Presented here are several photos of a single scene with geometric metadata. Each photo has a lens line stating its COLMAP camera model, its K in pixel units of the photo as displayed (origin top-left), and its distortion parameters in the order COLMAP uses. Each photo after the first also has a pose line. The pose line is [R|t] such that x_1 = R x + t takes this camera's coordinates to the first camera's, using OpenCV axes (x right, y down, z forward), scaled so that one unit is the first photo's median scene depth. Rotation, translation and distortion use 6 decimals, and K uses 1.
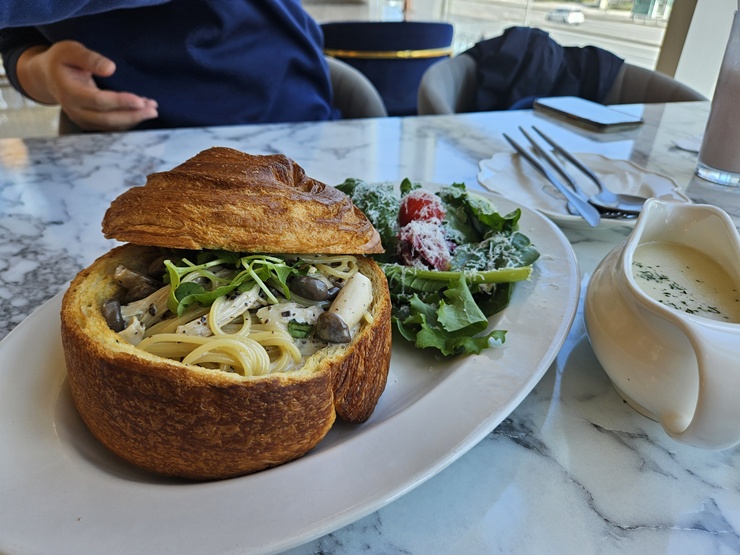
lens RADIAL K [[501.7, 0, 364.6], [0, 501.7, 279.1], [0, 0, 1]] dist [0.019150, -0.021614]
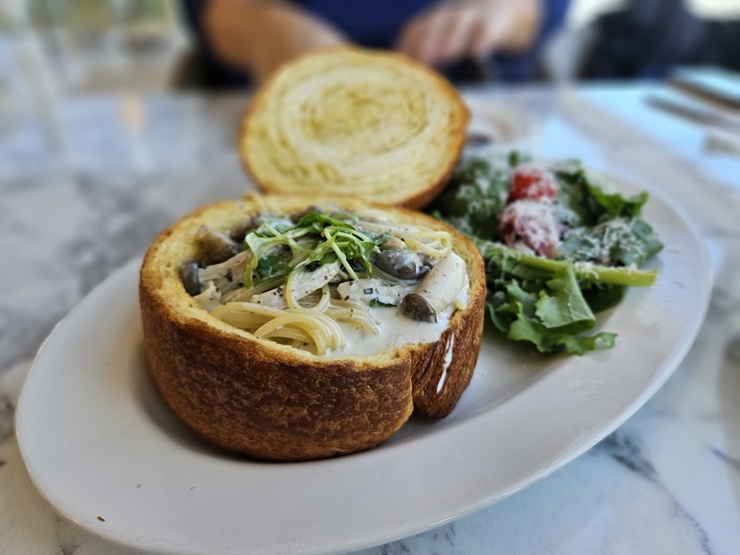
lens RADIAL K [[501.7, 0, 371.6], [0, 501.7, 293.5], [0, 0, 1]] dist [0.019150, -0.021614]
pose [[0.983352, 0.085566, -0.160304, -0.003740], [-0.073551, 0.994121, 0.079454, -0.000154], [0.166160, -0.066341, 0.983865, 0.108340]]
